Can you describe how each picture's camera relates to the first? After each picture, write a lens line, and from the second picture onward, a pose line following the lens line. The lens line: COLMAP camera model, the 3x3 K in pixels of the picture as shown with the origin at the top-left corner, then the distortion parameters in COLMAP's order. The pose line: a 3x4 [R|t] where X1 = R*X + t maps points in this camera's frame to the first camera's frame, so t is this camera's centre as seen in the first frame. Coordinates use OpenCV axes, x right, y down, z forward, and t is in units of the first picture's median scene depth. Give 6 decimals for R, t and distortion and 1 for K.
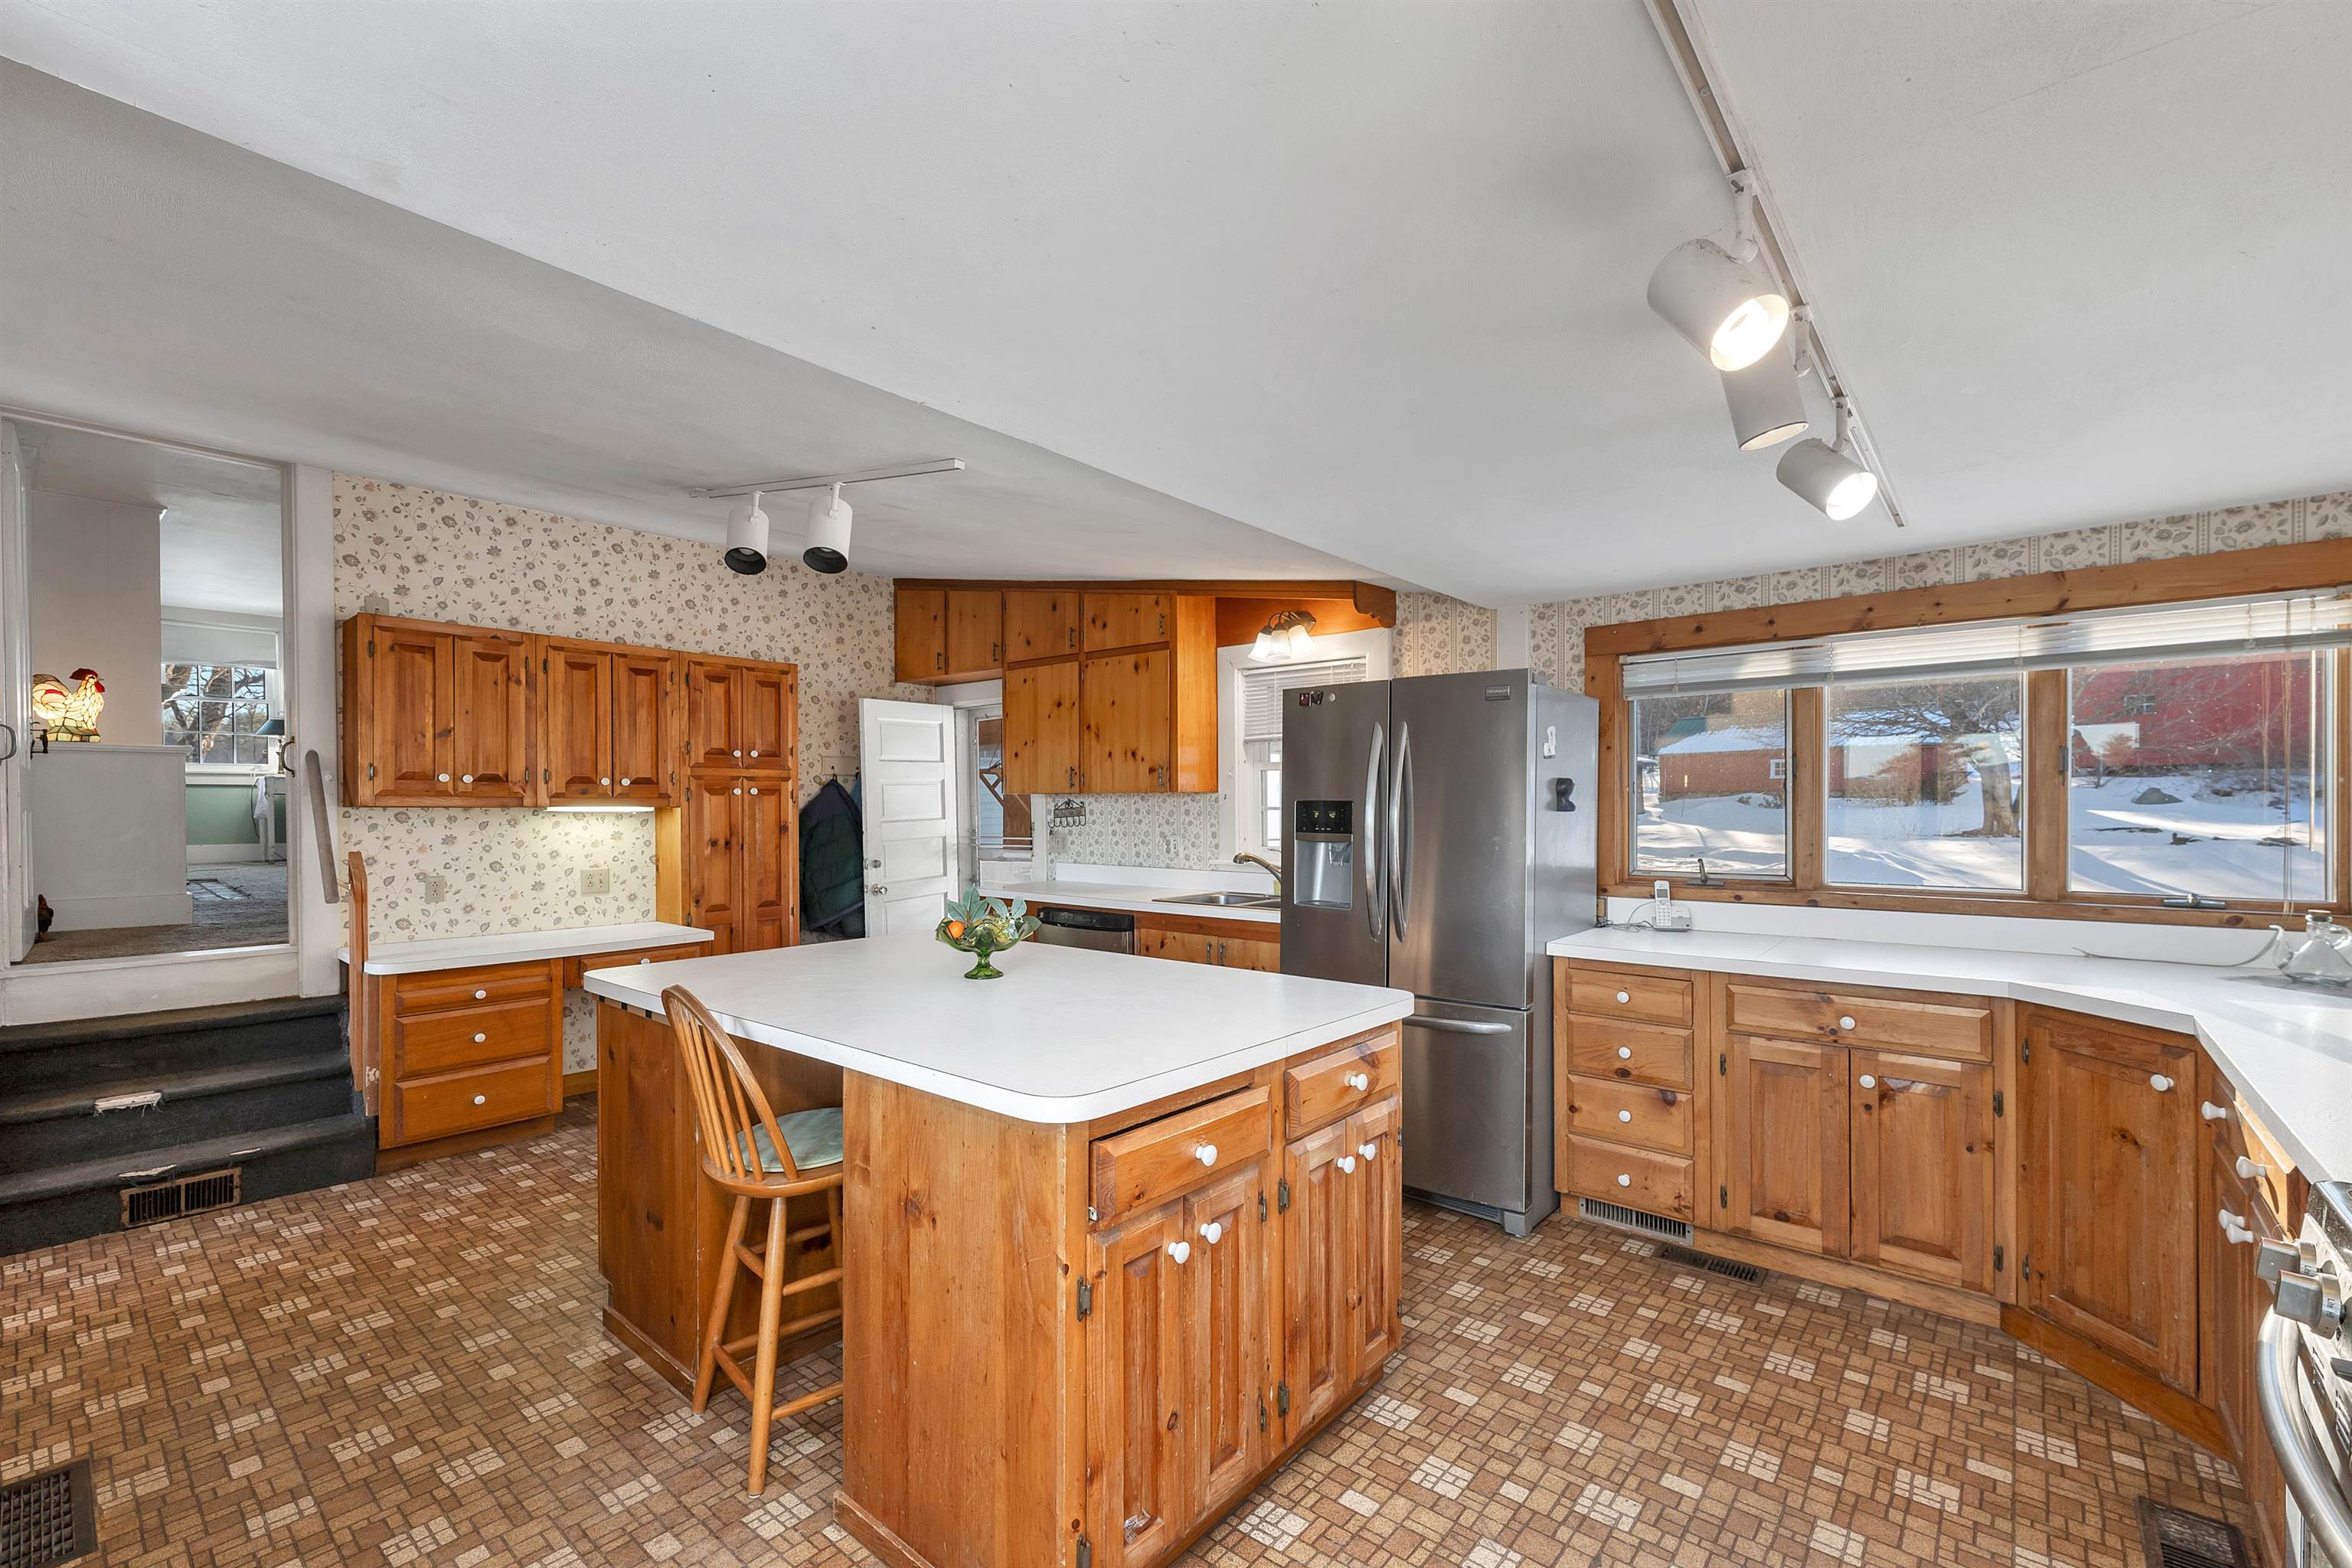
lens RADIAL K [[971.7, 0, 1183.2], [0, 971.7, 808.4], [0, 0, 1]] dist [0.000121, 0.000202]
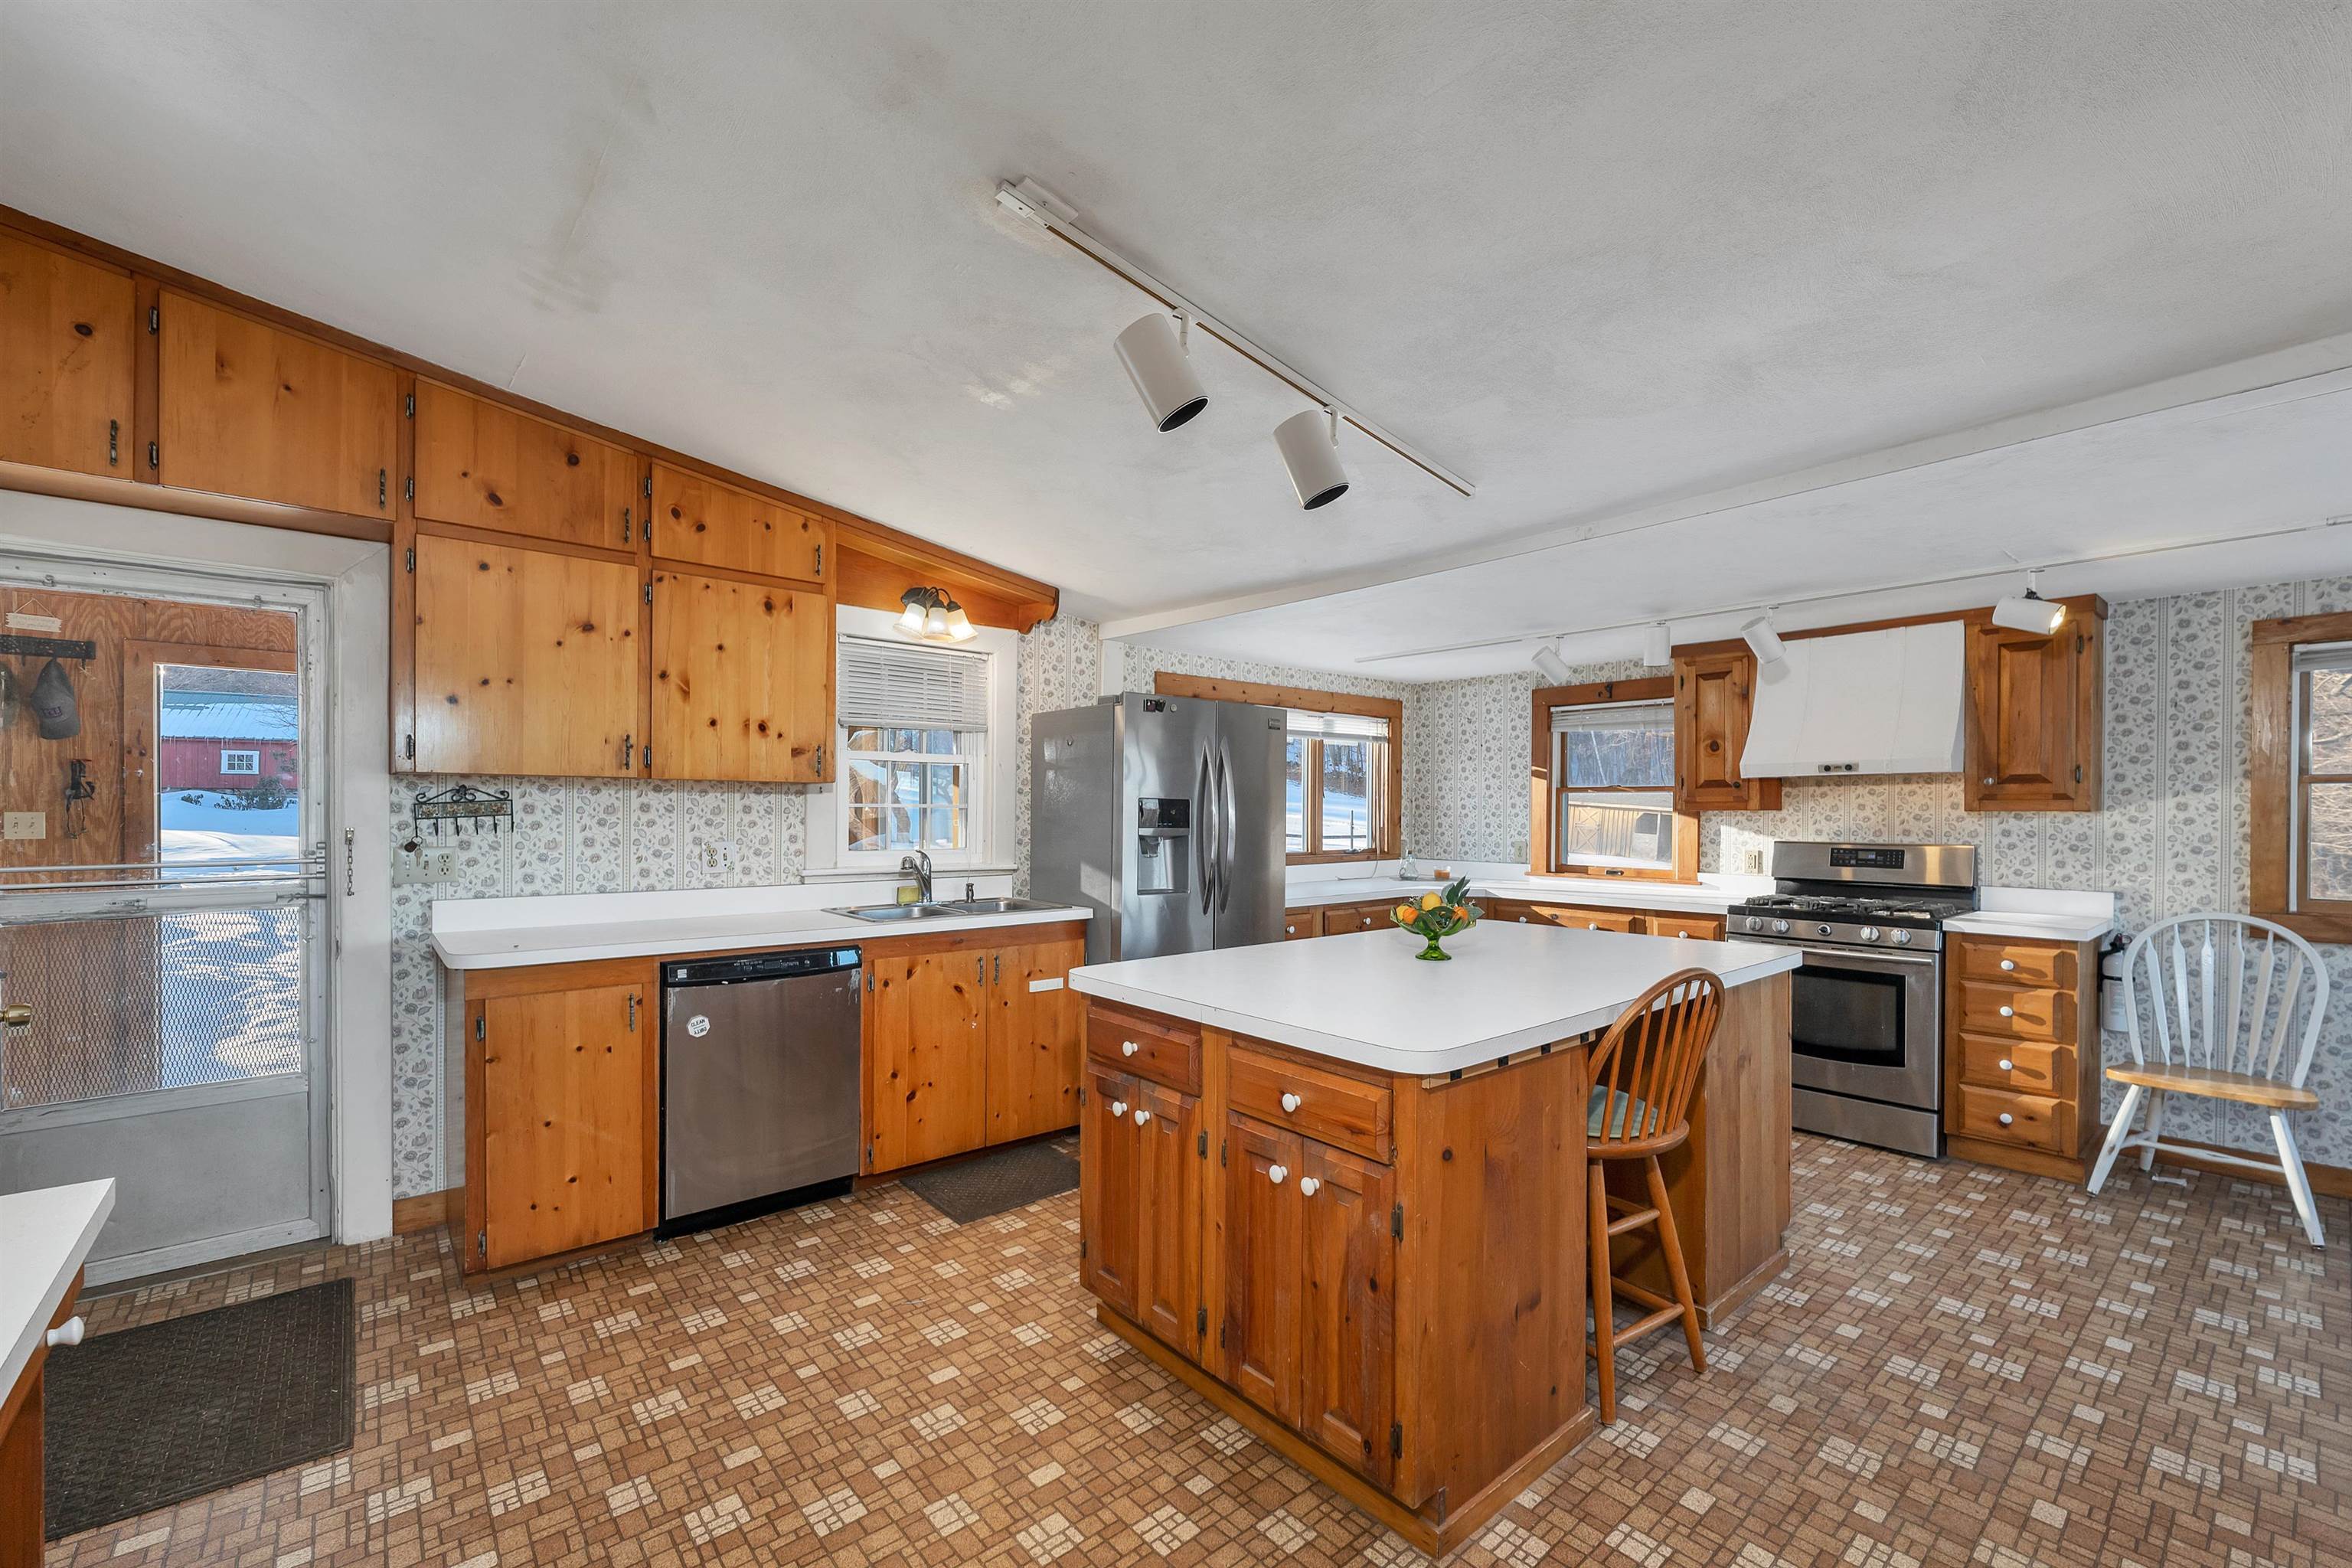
lens RADIAL K [[991.2, 0, 1173.4], [0, 991.2, 799.5], [0, 0, 1]] dist [-0.000399, -0.000537]
pose [[0.160580, 0.007807, 0.986992, -0.595354], [-0.007594, 0.999949, -0.006674, -0.000586], [-0.986994, -0.006423, 0.160631, 0.489516]]
